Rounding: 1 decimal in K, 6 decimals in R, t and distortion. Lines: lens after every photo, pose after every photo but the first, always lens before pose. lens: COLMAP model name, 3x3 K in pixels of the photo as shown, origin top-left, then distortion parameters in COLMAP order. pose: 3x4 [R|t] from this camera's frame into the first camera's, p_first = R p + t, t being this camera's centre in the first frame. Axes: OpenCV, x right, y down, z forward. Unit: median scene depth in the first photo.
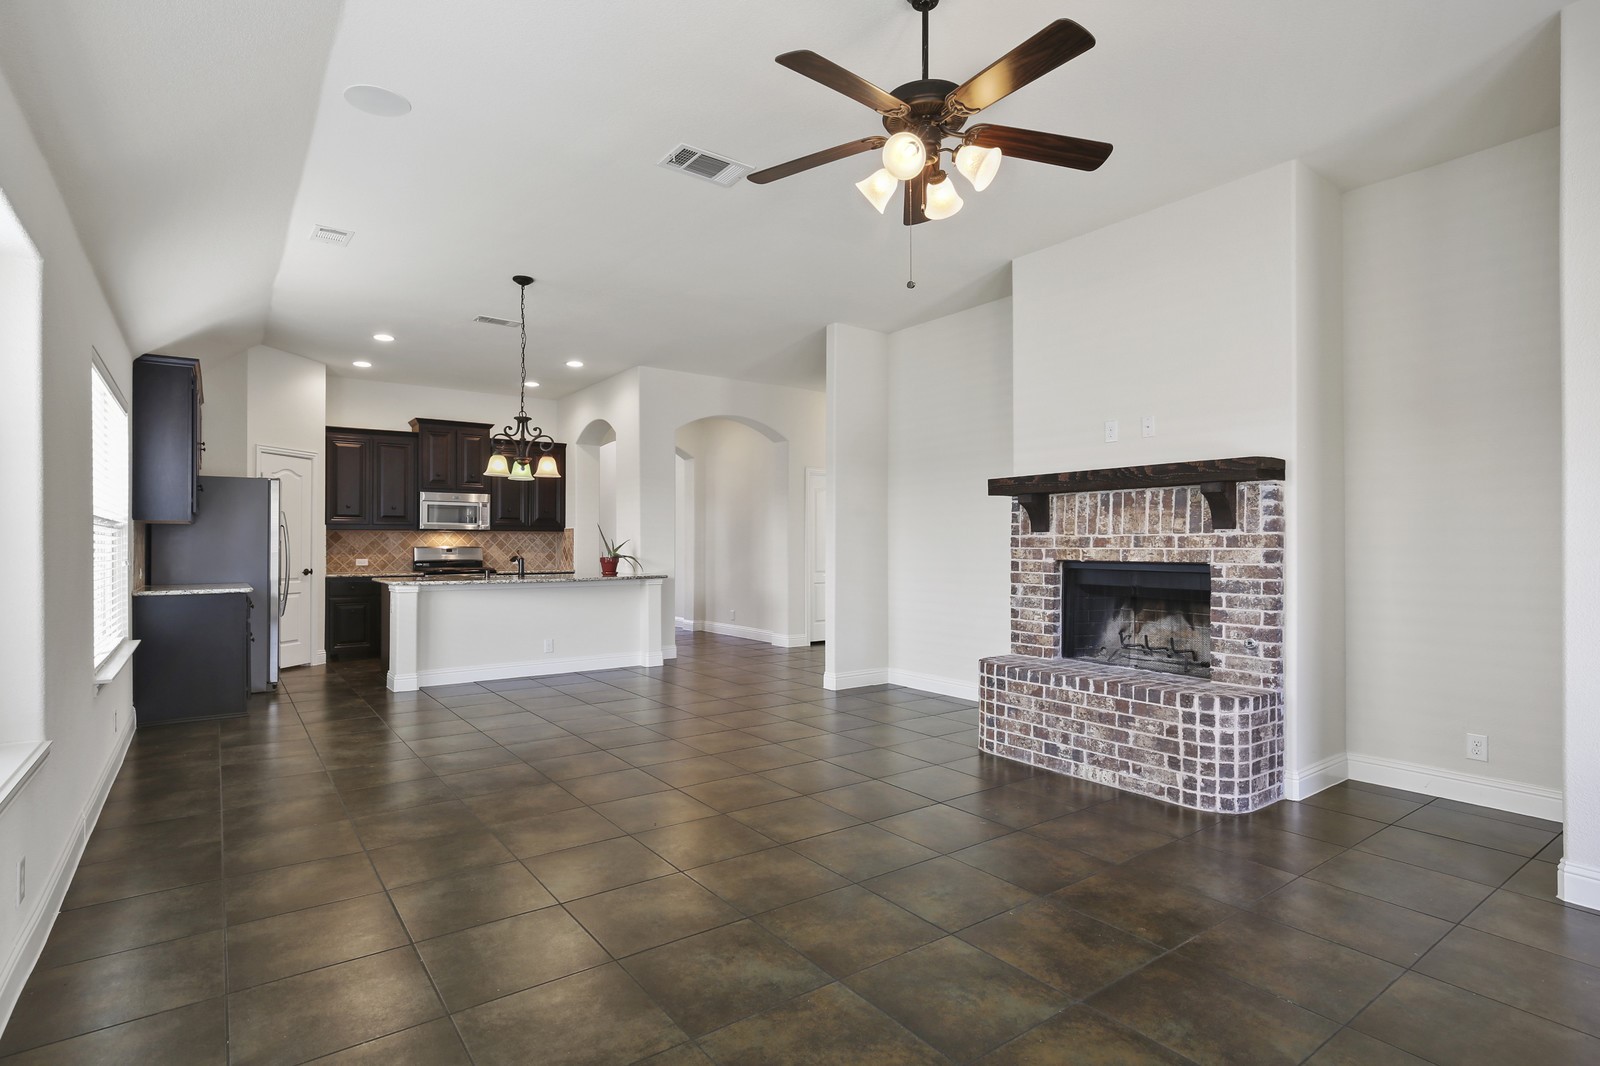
lens RADIAL K [[778.5, 0, 790.2], [0, 778.5, 535.4], [0, 0, 1]] dist [-0.011288, 0.007371]
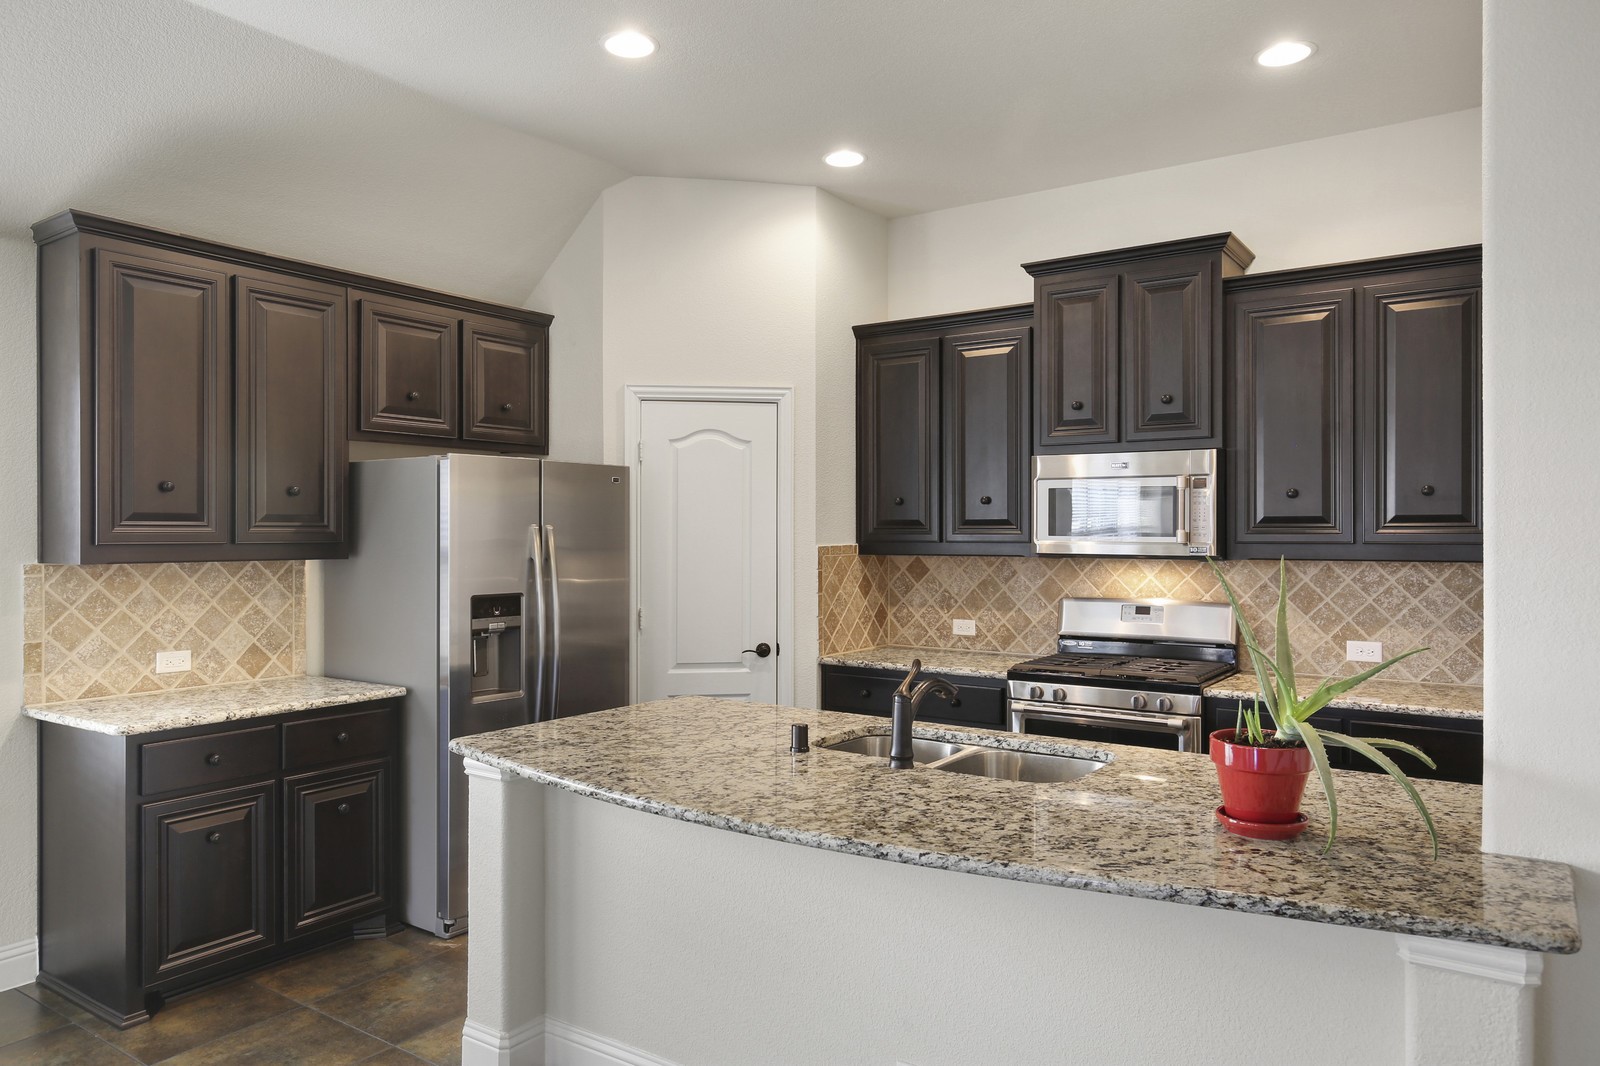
lens RADIAL K [[1062.2, 0, 797.9], [0, 1062.2, 538.2], [0, 0, 1]] dist [0.007536, -0.003347]
pose [[0.325586, 0.006613, -0.945489, -0.038246], [0.011203, 0.999878, 0.010851, -0.041585], [0.945446, -0.014126, 0.325473, 1.323576]]
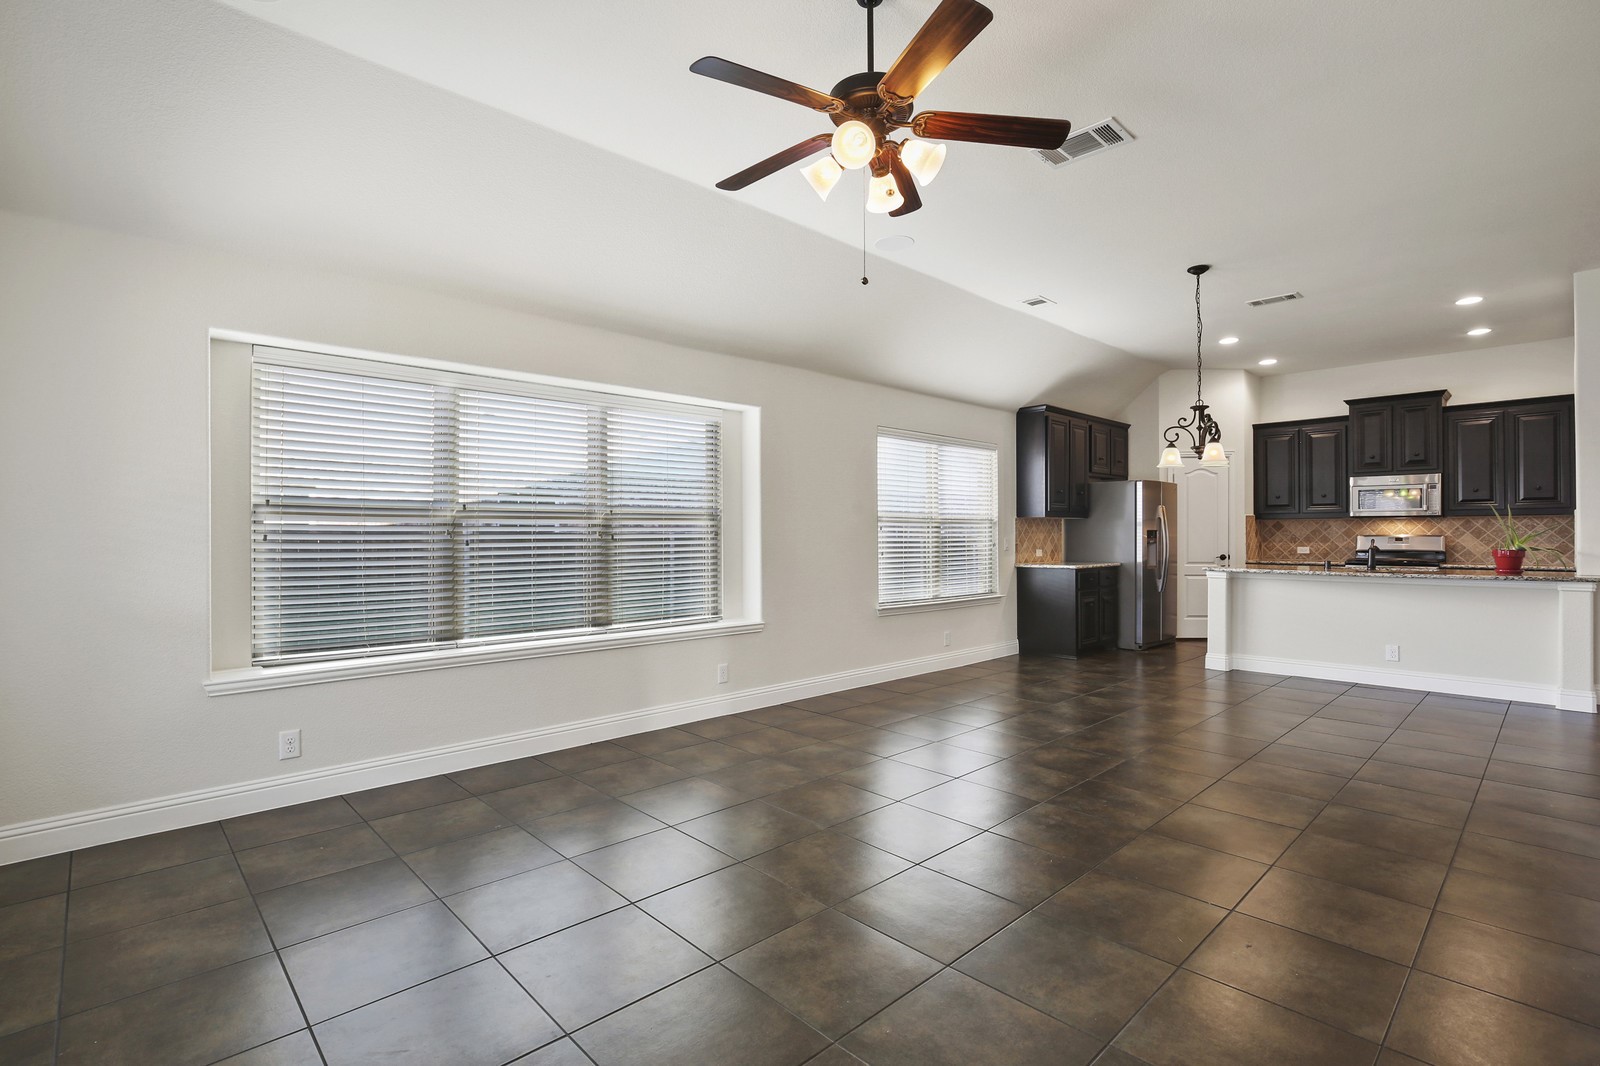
lens RADIAL K [[739.8, 0, 808.0], [0, 739.8, 534.0], [0, 0, 1]] dist [-0.026423, 0.007702]
pose [[0.129398, -0.000182, -0.991593, 0.592505], [0.014447, 0.999894, 0.001702, 0.004213], [0.991487, -0.014546, 0.129387, 0.417352]]
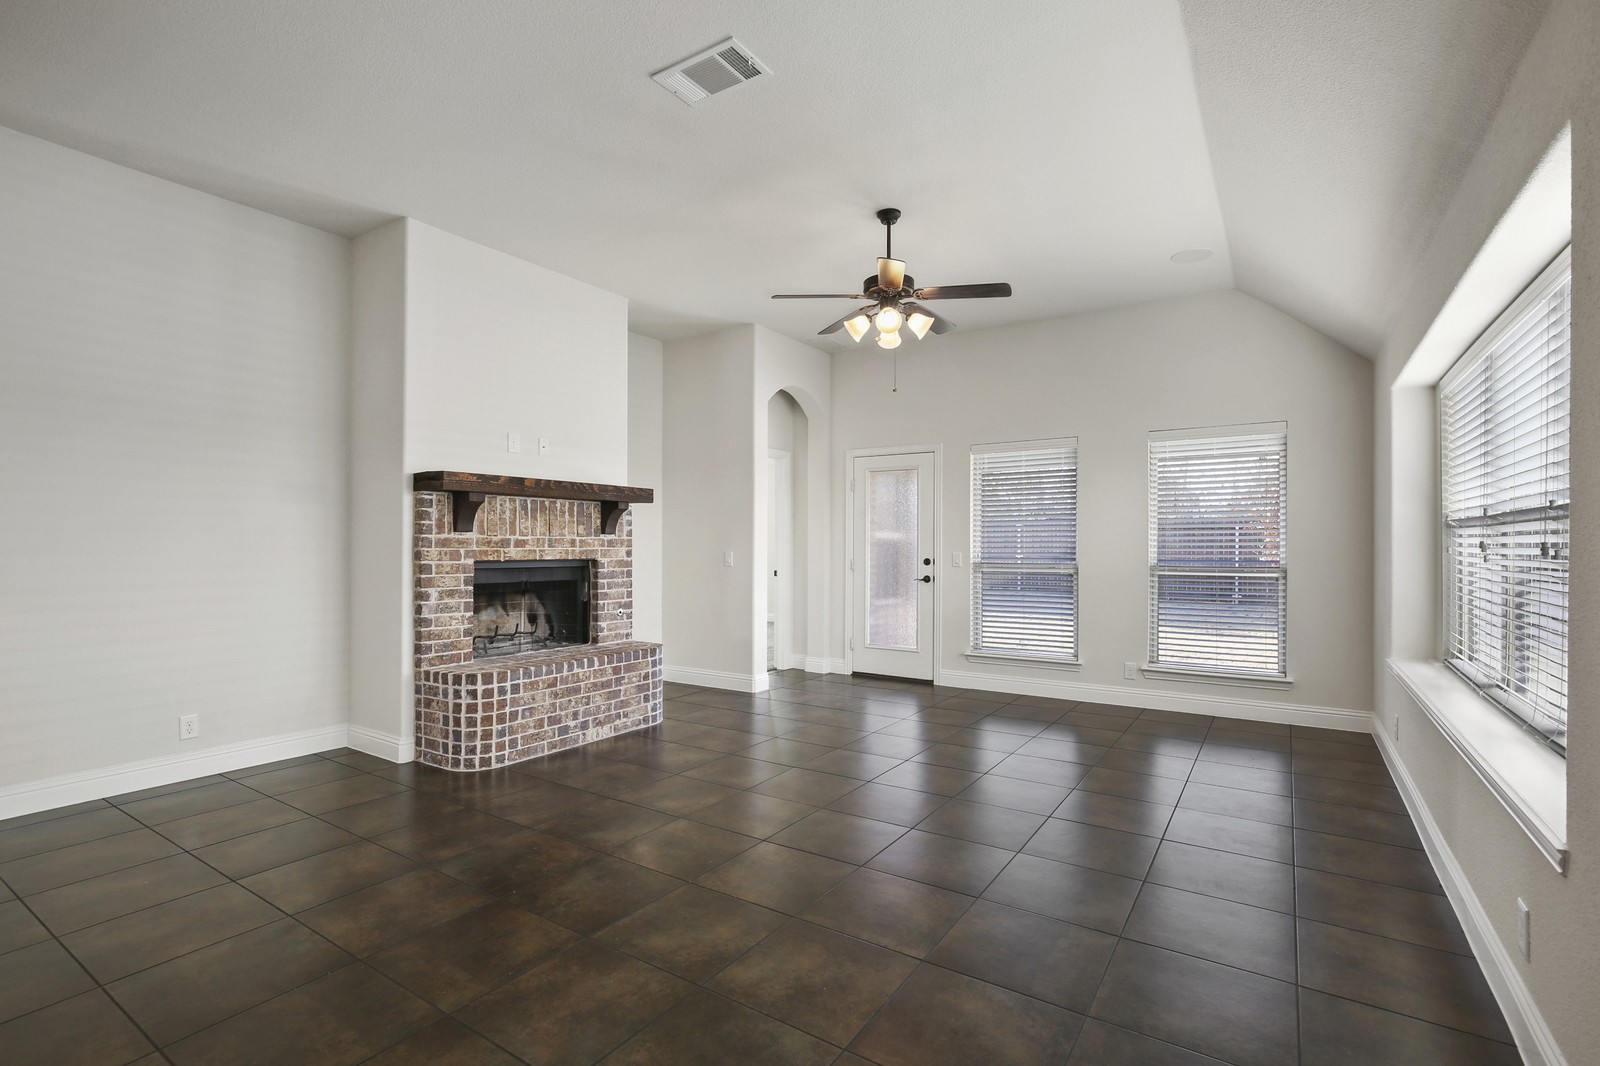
lens RADIAL K [[739.8, 0, 797.9], [0, 739.8, 537.2], [0, 0, 1]] dist [-0.026423, 0.007702]
pose [[-0.352109, 0.008665, 0.935919, -0.662697], [-0.014040, 0.999796, -0.014539, 0.009326], [-0.935854, -0.018259, -0.351915, 0.921328]]
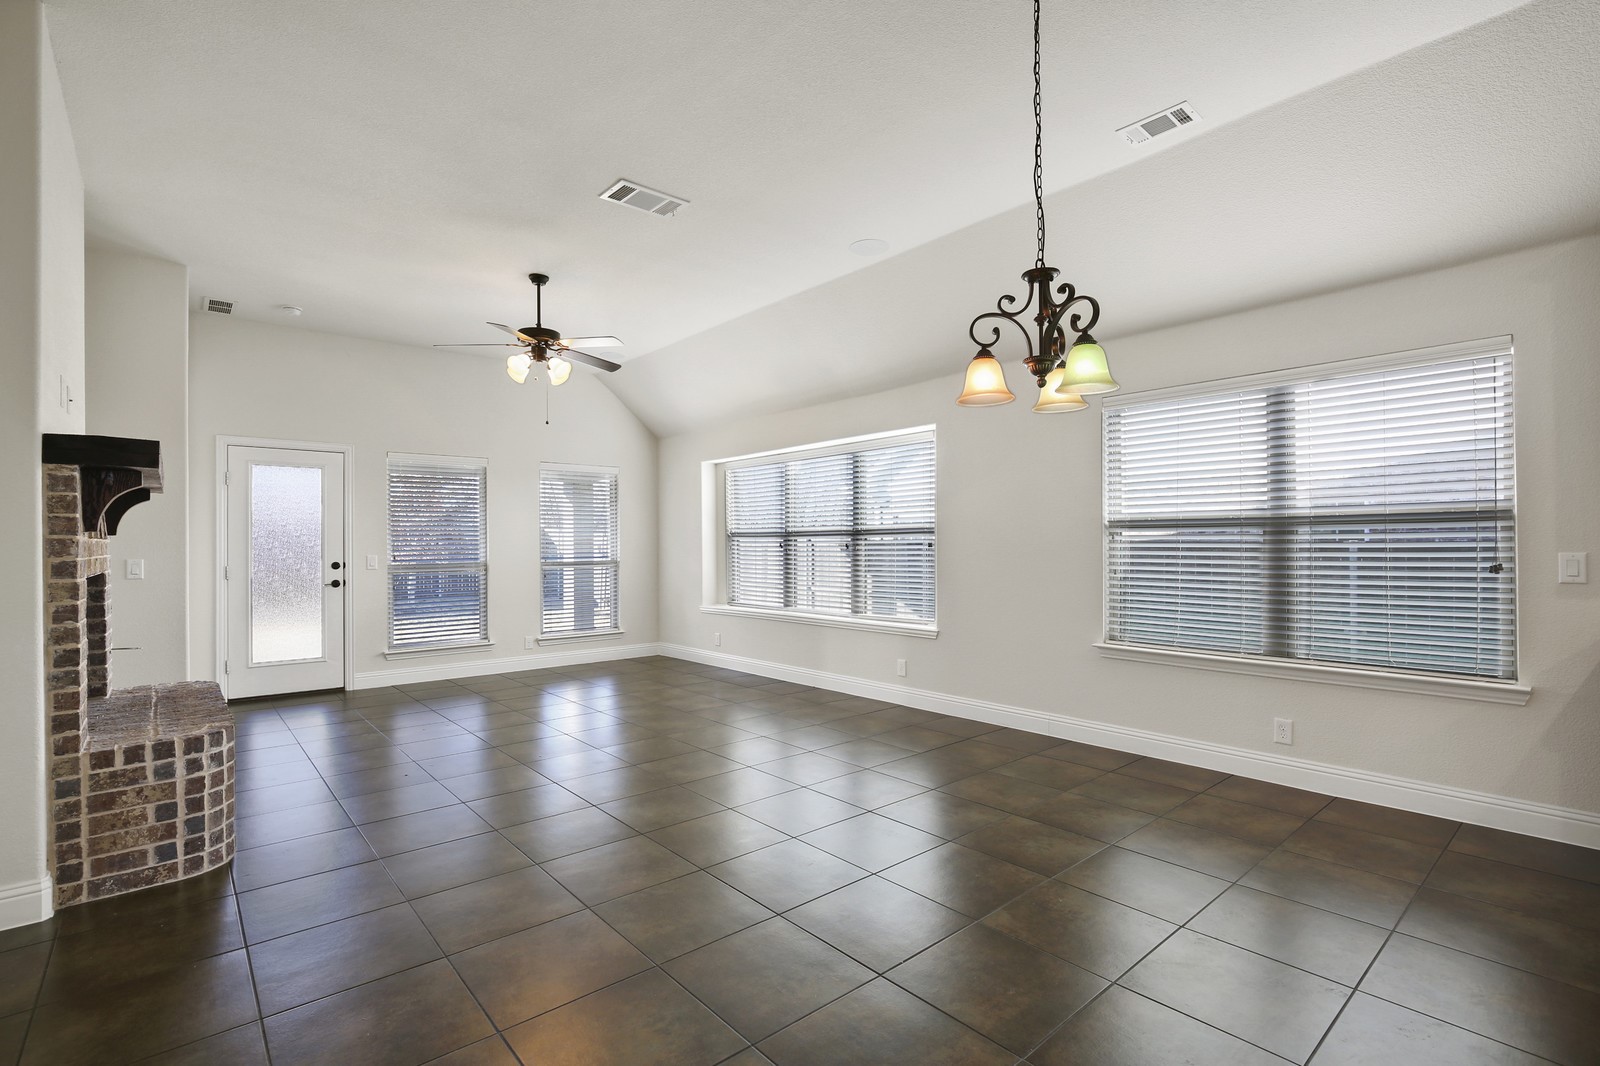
lens RADIAL K [[739.8, 0, 792.9], [0, 739.8, 539.5], [0, 0, 1]] dist [-0.026423, 0.007702]
pose [[-0.996291, 0.005803, -0.085856, -0.178656], [0.007565, 0.999767, -0.020211, 0.017281], [0.085719, -0.020786, -0.996103, 1.588464]]
